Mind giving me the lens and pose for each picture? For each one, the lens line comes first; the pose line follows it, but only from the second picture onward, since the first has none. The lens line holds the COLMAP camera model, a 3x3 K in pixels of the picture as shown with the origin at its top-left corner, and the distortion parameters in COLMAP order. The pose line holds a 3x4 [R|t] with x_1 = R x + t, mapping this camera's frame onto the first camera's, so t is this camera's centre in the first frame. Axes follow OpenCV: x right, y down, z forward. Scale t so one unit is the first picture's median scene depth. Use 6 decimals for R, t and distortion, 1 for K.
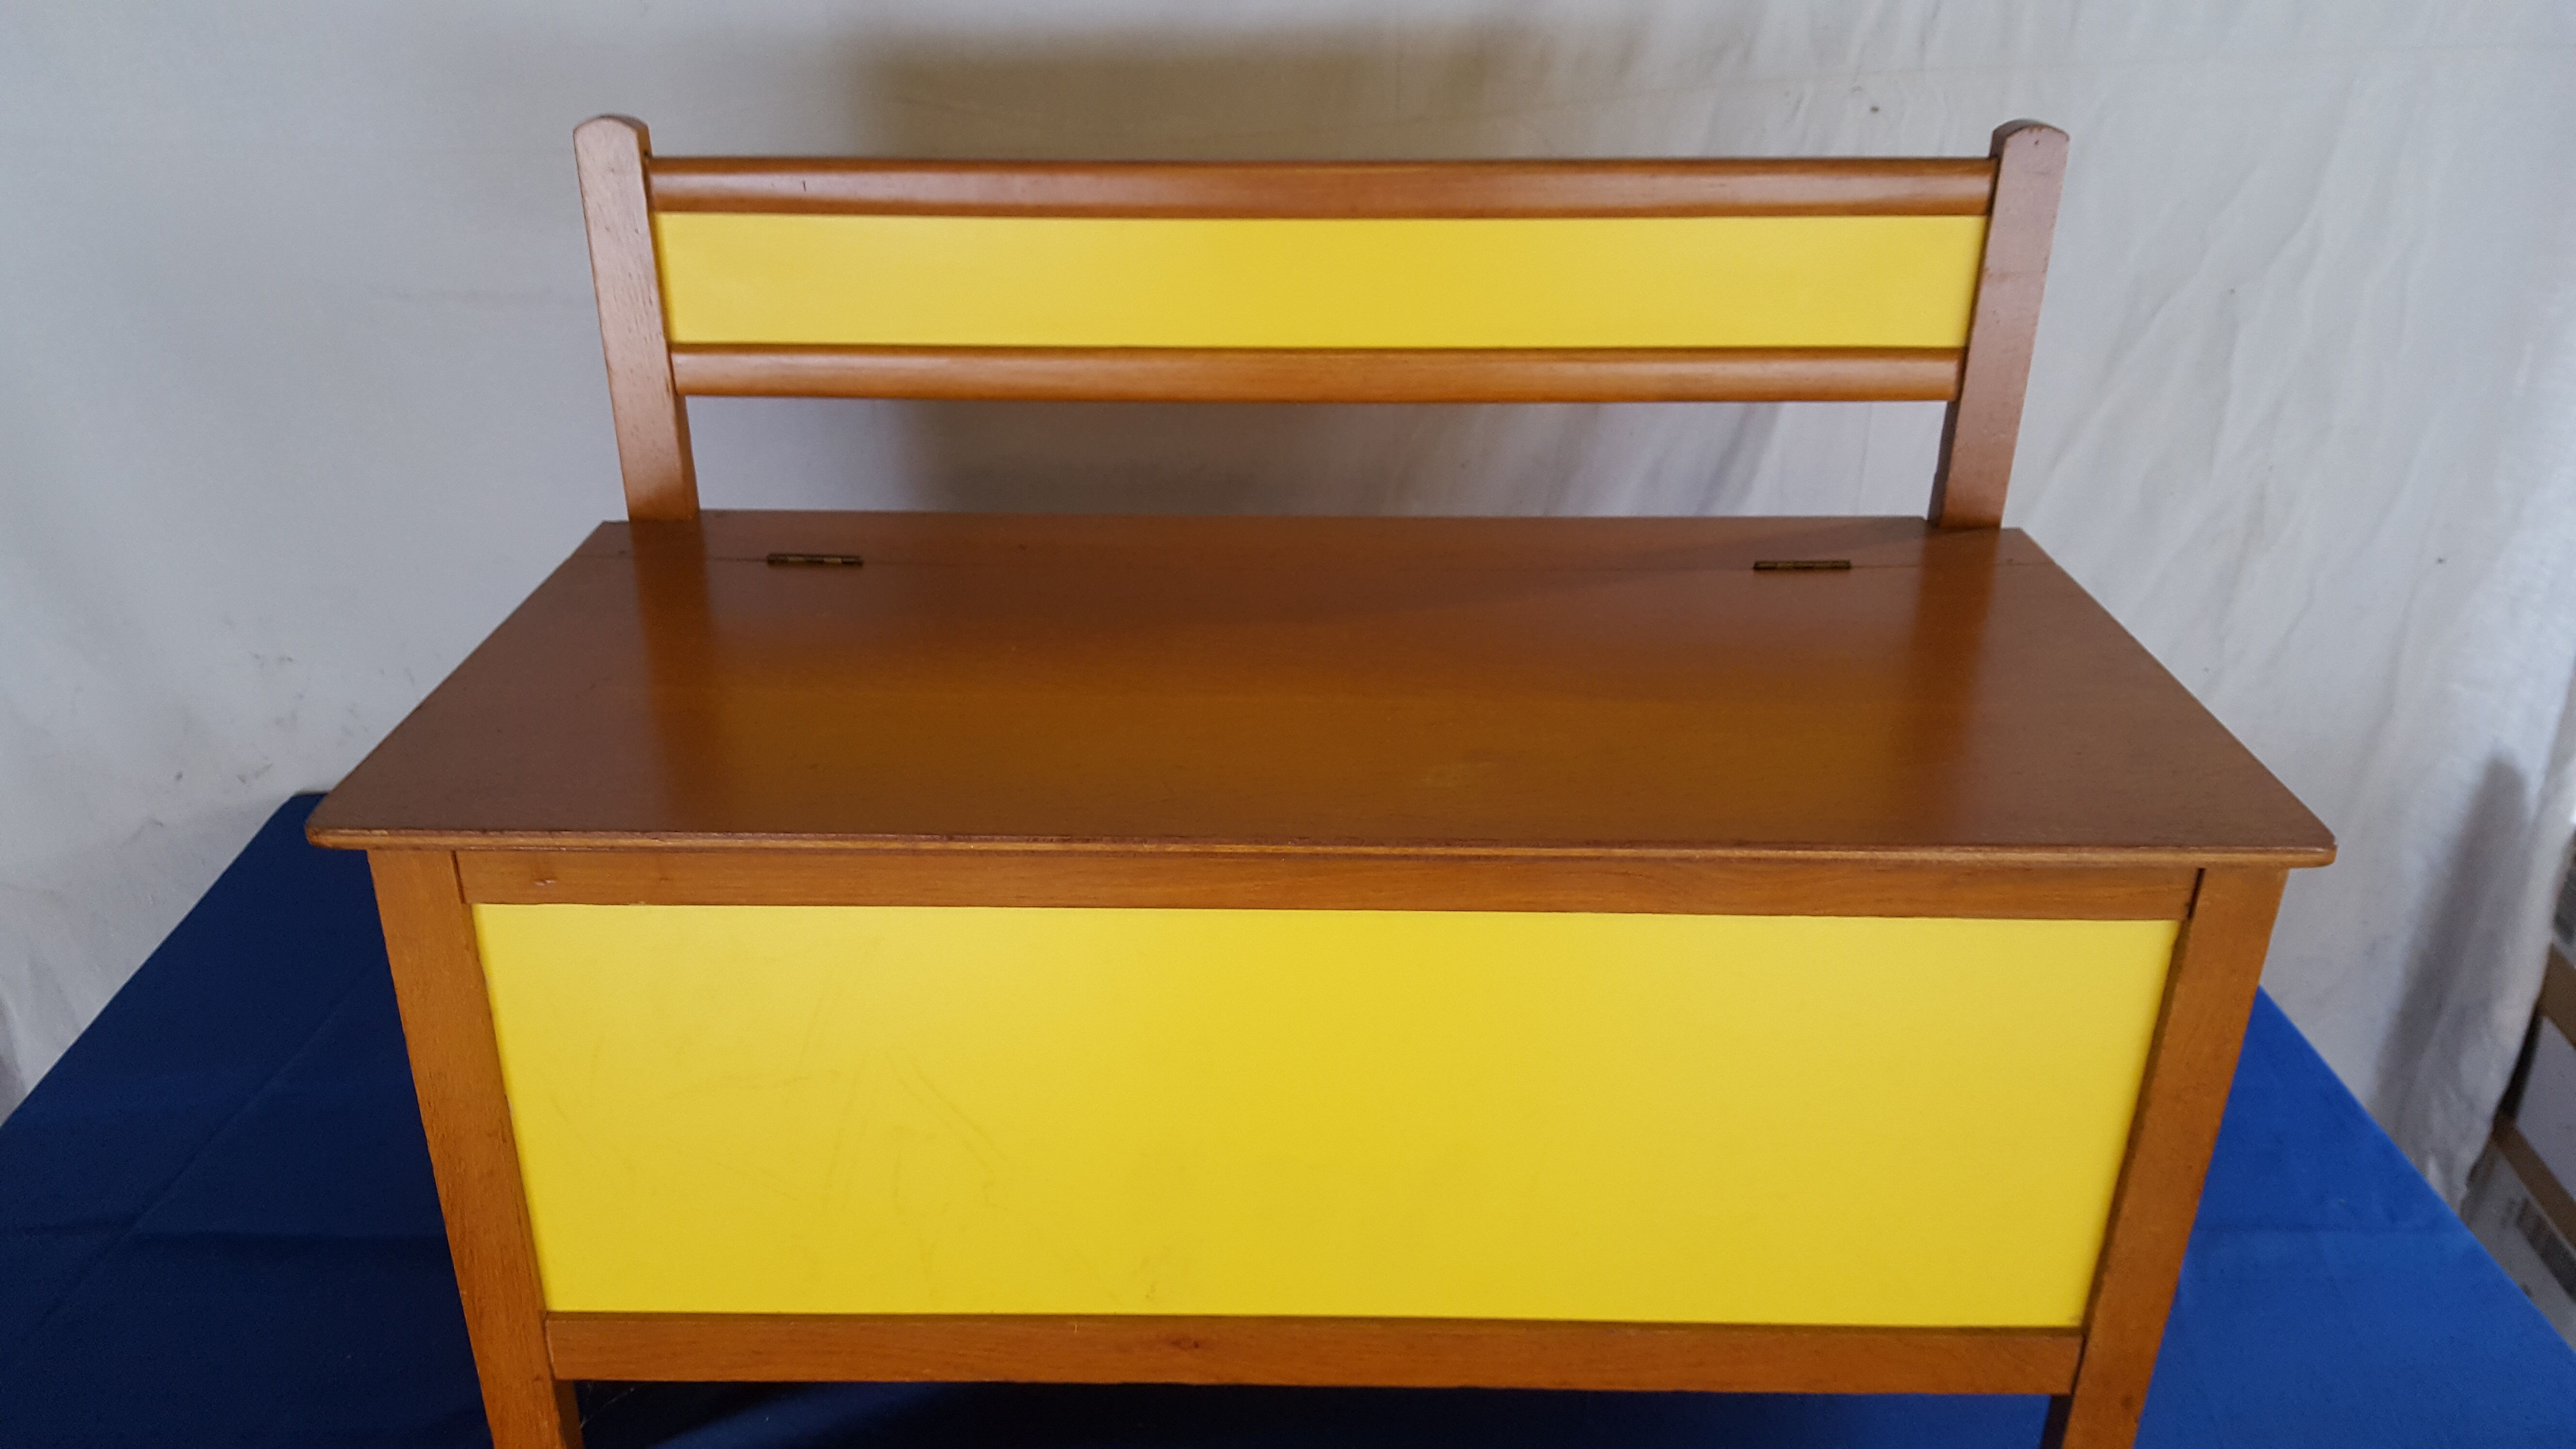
lens RADIAL K [[1977.1, 0, 1284.5], [0, 1977.1, 717.8], [0, 0, 1]] dist [-0.003992, -0.018996]
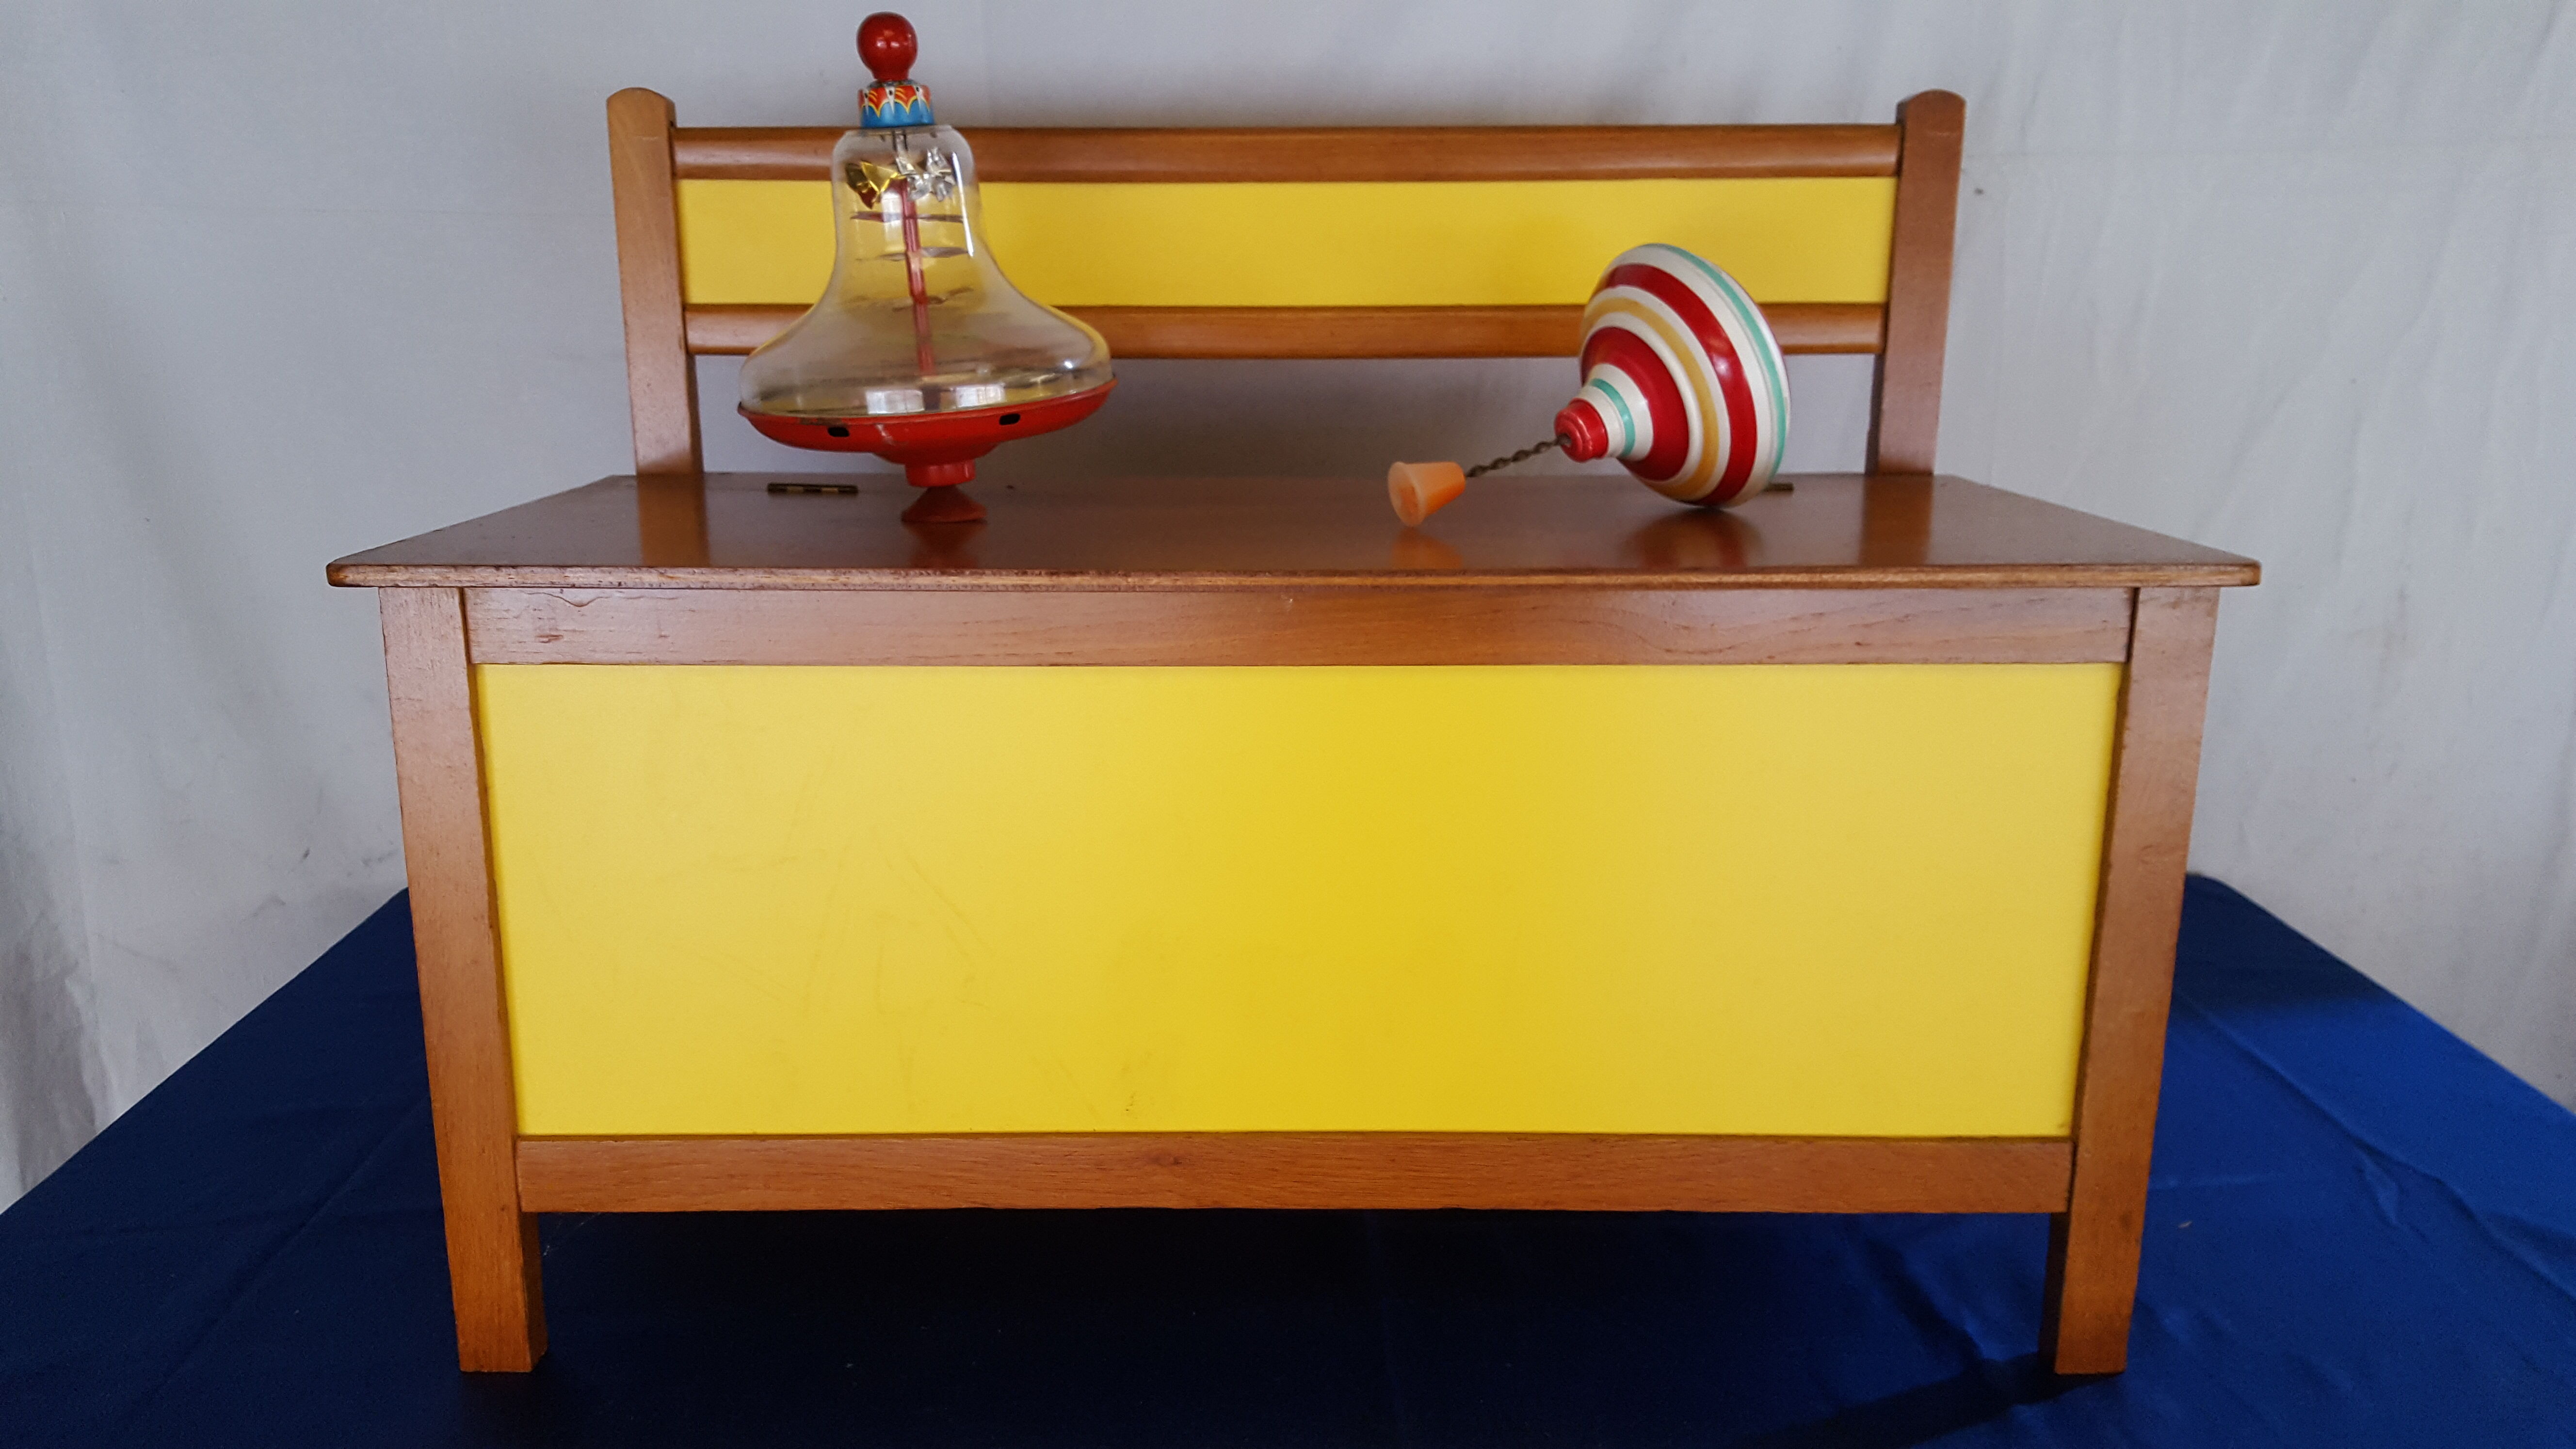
lens RADIAL K [[1977.1, 0, 1265.8], [0, 1977.1, 709.9], [0, 0, 1]] dist [-0.003992, -0.018996]
pose [[0.999936, -0.008998, 0.006878, -0.004901], [0.010204, 0.979236, -0.202467, 0.296087], [-0.004913, 0.202524, 0.979265, -0.011403]]
